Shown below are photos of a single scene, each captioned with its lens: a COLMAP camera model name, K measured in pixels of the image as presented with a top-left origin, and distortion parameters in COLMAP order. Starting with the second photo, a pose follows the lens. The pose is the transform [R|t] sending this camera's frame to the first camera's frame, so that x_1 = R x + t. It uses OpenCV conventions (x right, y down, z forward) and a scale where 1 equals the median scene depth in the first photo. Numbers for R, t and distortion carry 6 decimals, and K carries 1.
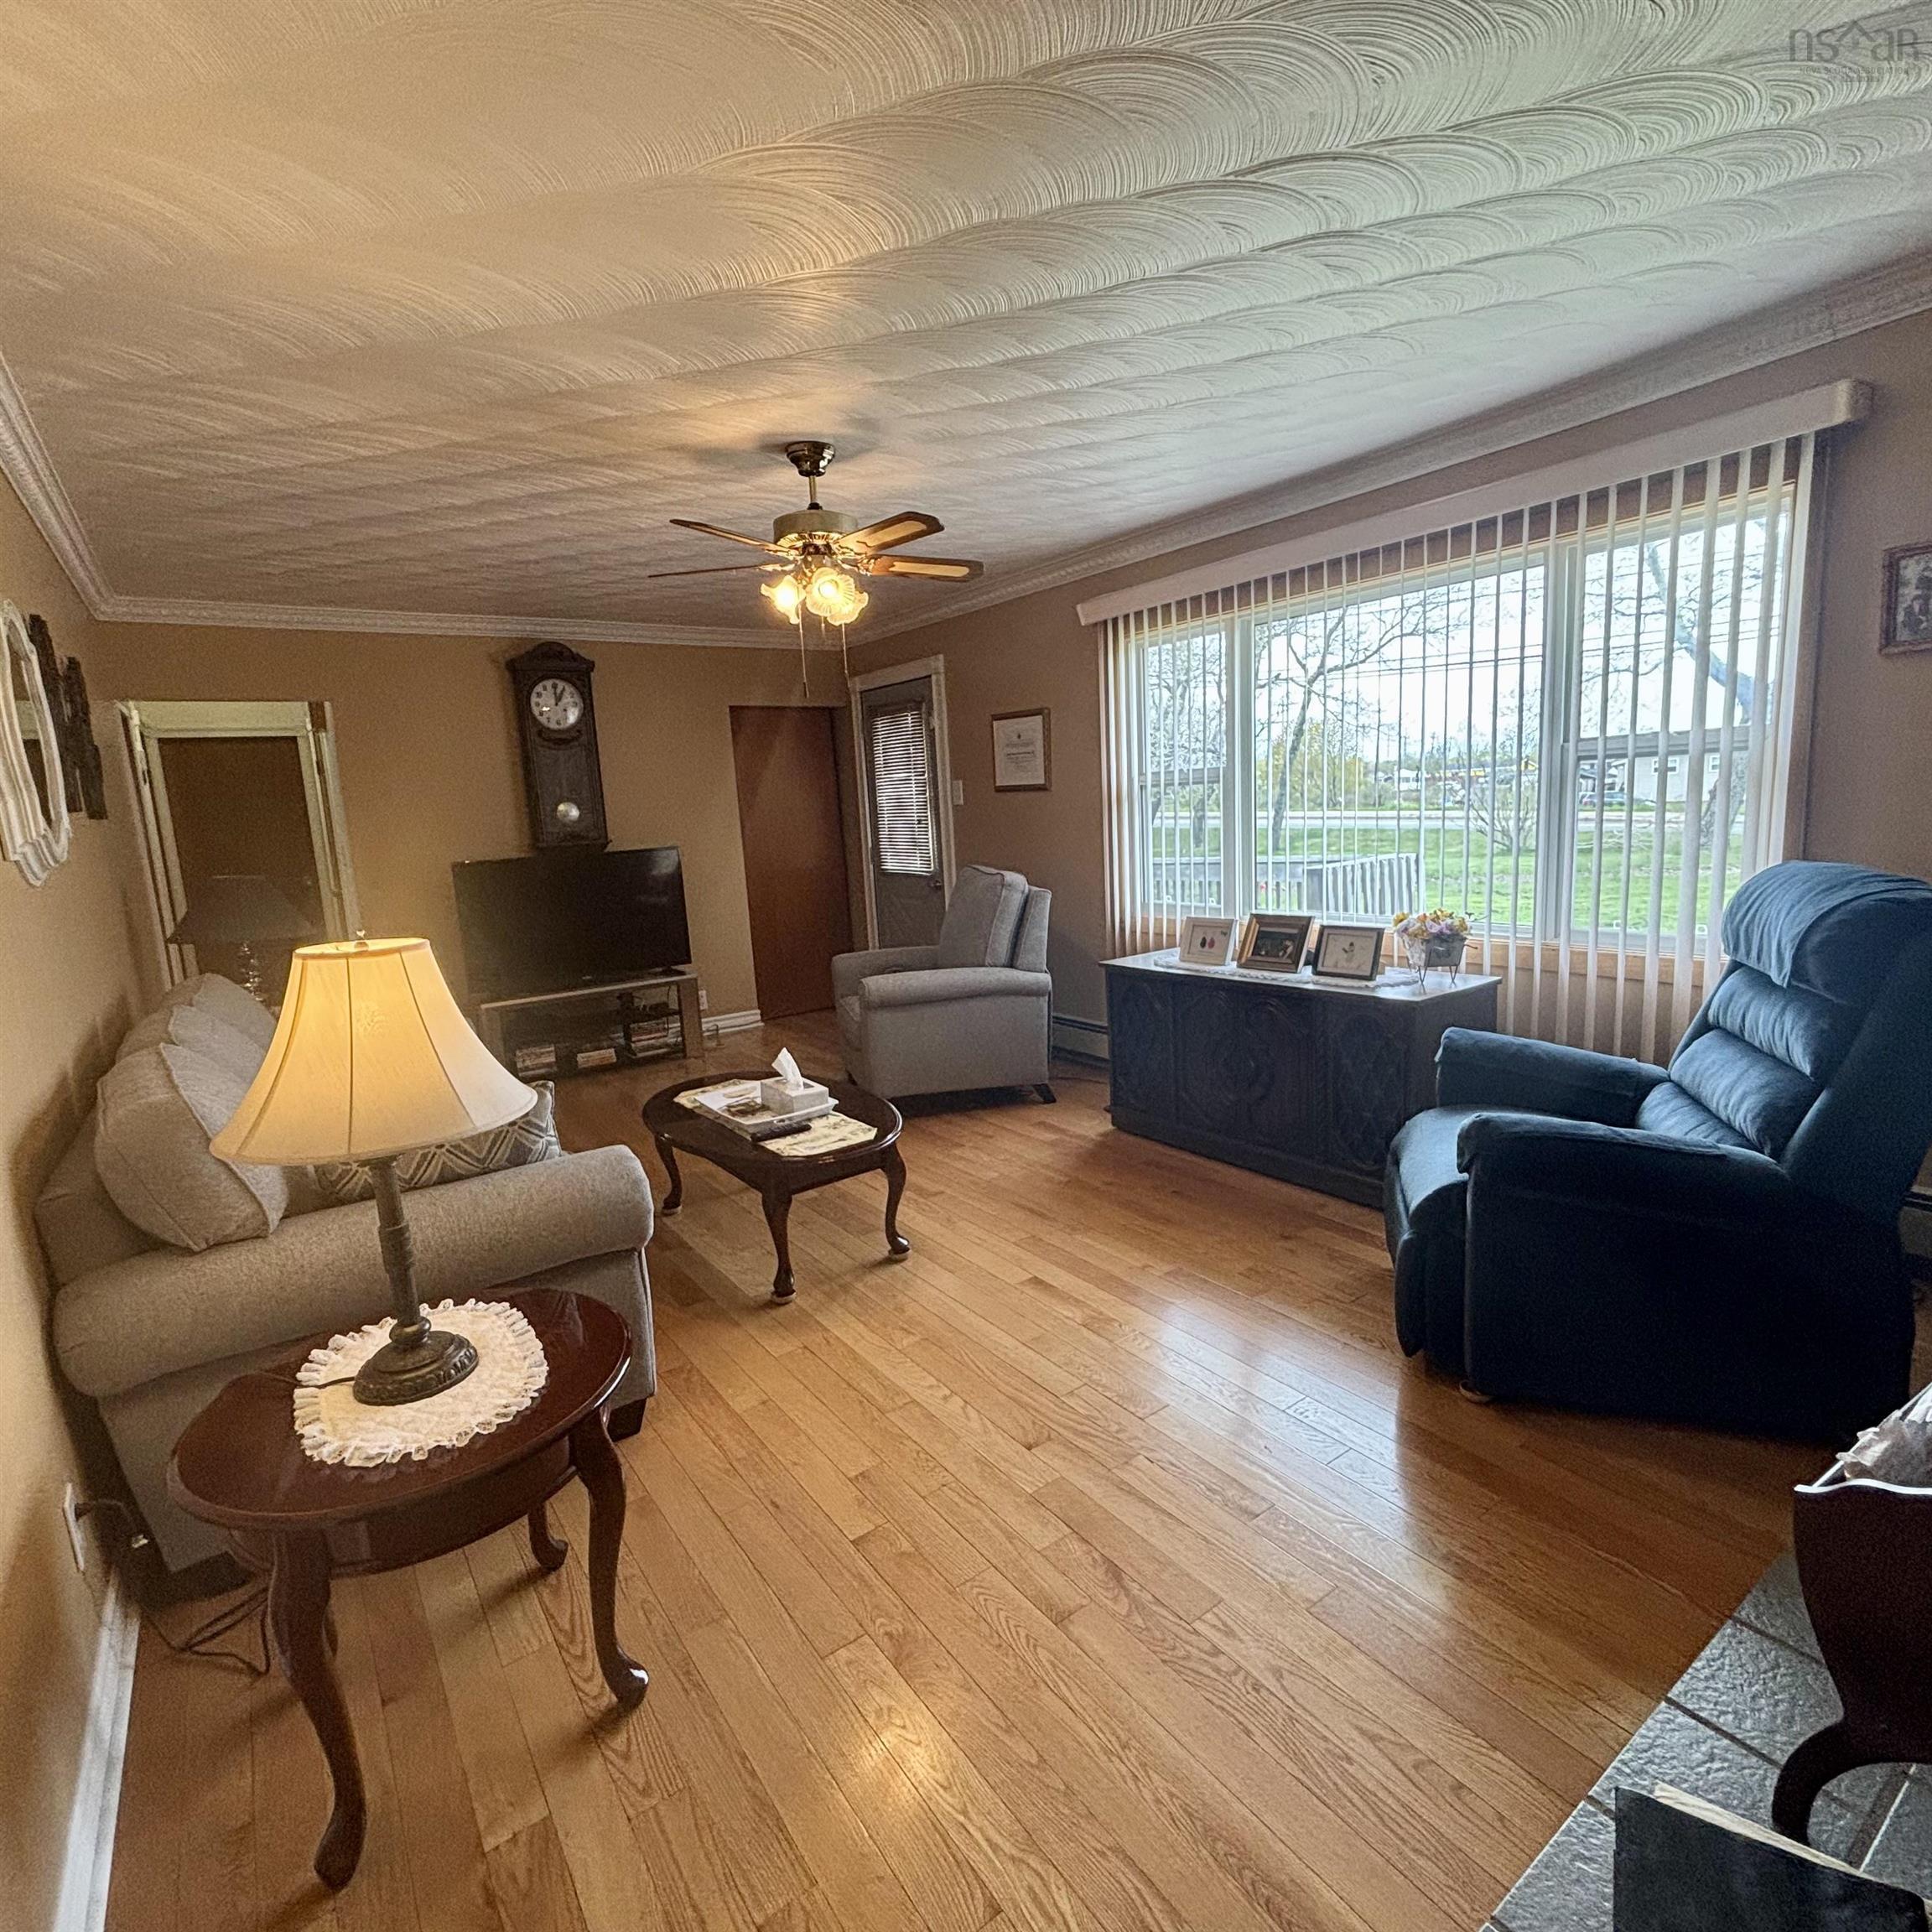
lens RADIAL K [[1029.5, 0, 961.4], [0, 1029.5, 969.6], [0, 0, 1]] dist [0.017783, -0.015765]
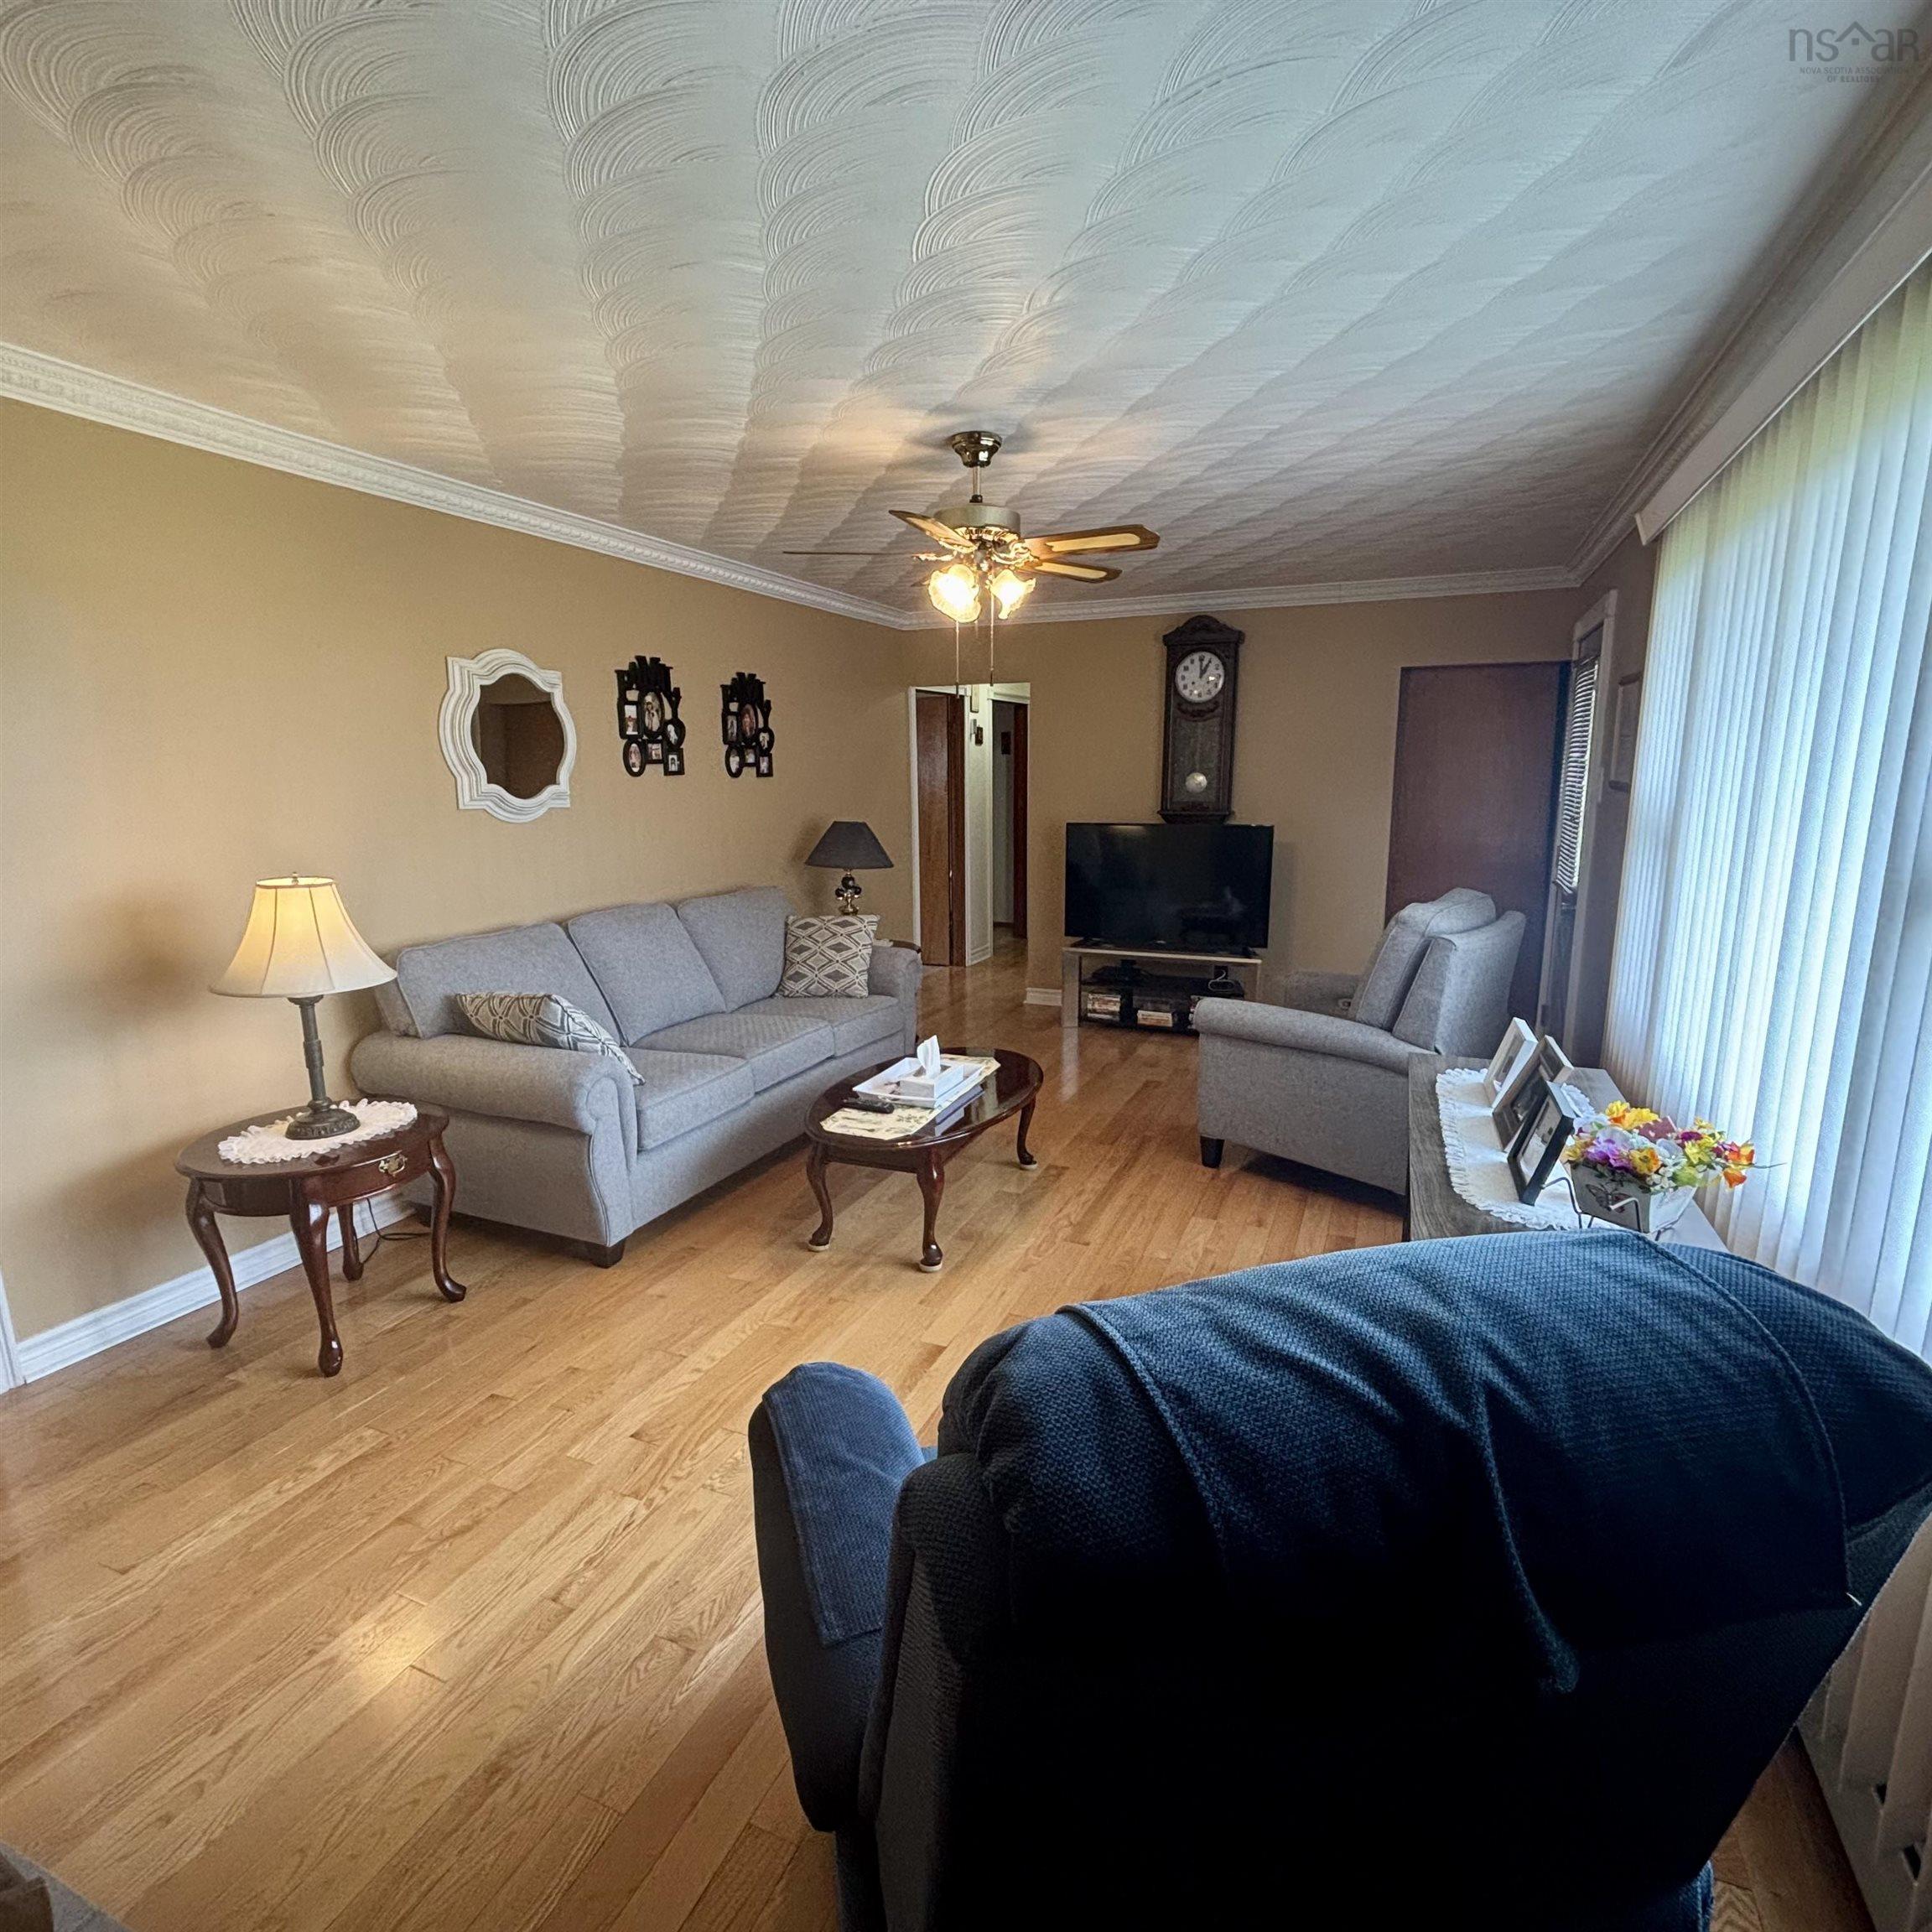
lens RADIAL K [[1029.5, 0, 968.6], [0, 1029.5, 967.8], [0, 0, 1]] dist [0.017783, -0.015765]
pose [[0.530602, 0.208990, -0.821453, 0.405682], [-0.163514, 0.976161, 0.142731, -0.085503], [0.831700, 0.058586, 0.552126, 0.265856]]
